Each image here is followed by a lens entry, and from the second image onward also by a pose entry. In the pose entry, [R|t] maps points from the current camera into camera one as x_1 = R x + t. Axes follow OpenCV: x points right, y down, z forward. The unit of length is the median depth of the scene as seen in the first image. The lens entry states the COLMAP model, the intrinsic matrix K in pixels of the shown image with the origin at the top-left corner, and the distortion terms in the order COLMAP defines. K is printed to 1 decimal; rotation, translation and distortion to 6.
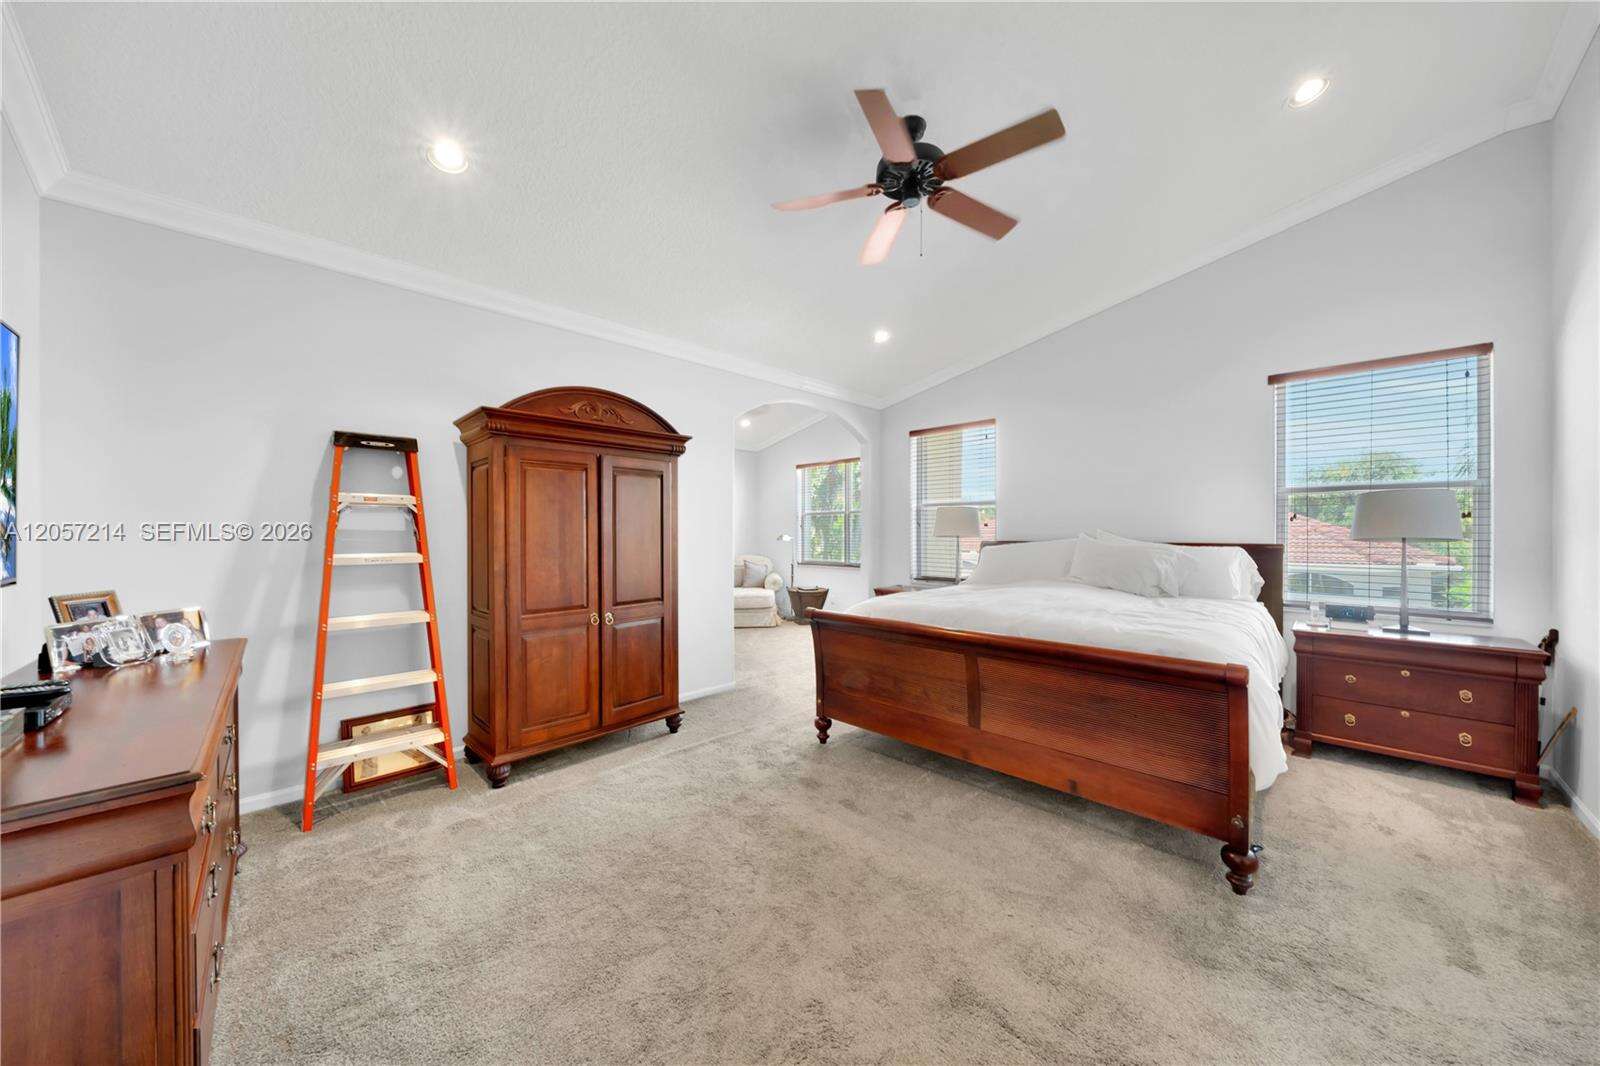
lens RADIAL K [[559.3, 0, 800.0], [0, 559.3, 533.0], [0, 0, 1]] dist [-0.001075, -0.000041]
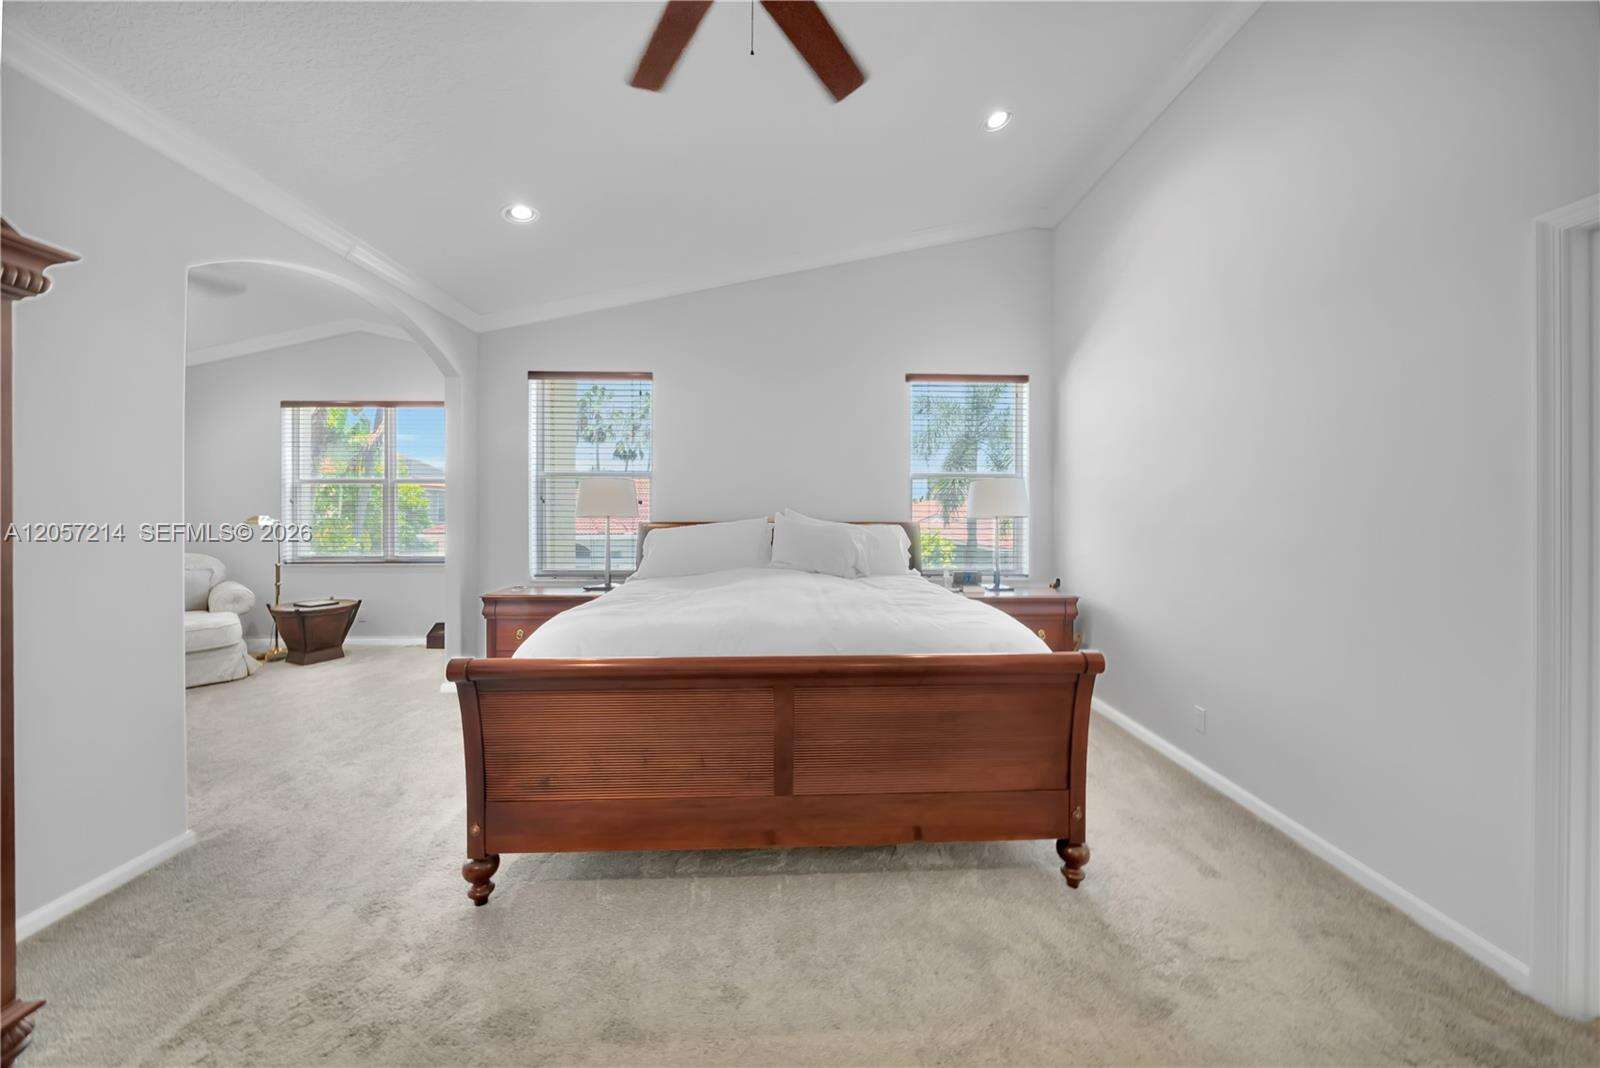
lens RADIAL K [[553.9, 0, 794.2], [0, 553.9, 511.3], [0, 0, 1]] dist [-0.008125, 0.000089]
pose [[0.682969, 0.002646, 0.730443, -0.138582], [0.000122, 0.999993, -0.003737, 0.002466], [-0.730448, 0.002641, 0.682963, 0.417024]]
